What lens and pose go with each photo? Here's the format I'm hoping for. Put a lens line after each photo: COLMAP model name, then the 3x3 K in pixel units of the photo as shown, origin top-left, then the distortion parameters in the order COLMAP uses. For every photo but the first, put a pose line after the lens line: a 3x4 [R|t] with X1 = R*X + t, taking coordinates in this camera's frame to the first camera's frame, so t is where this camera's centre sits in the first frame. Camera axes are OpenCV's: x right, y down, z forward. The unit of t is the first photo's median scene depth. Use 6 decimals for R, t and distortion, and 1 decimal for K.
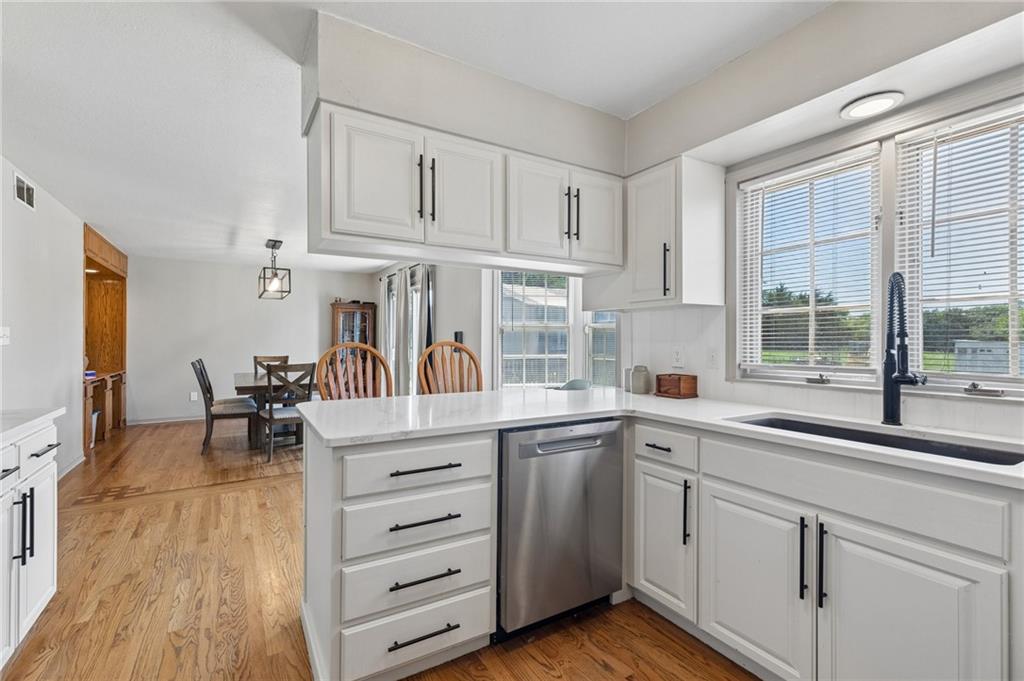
lens RADIAL K [[457.9, 0, 512.0], [0, 457.9, 340.5], [0, 0, 1]] dist [0.005399, 0.000673]
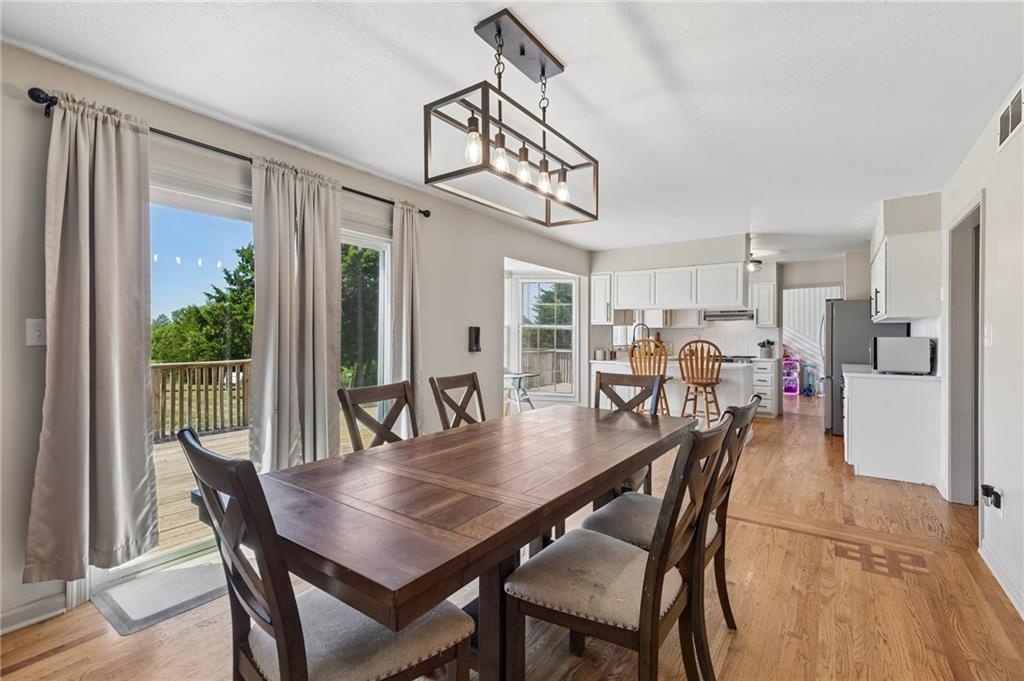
lens RADIAL K [[457.9, 0, 512.0], [0, 457.9, 340.5], [0, 0, 1]] dist [0.005399, 0.000673]
pose [[-0.385267, -0.004257, 0.922795, -0.830810], [-0.002322, 0.999991, 0.003643, 0.000781], [-0.922802, -0.000739, -0.385274, 1.142687]]
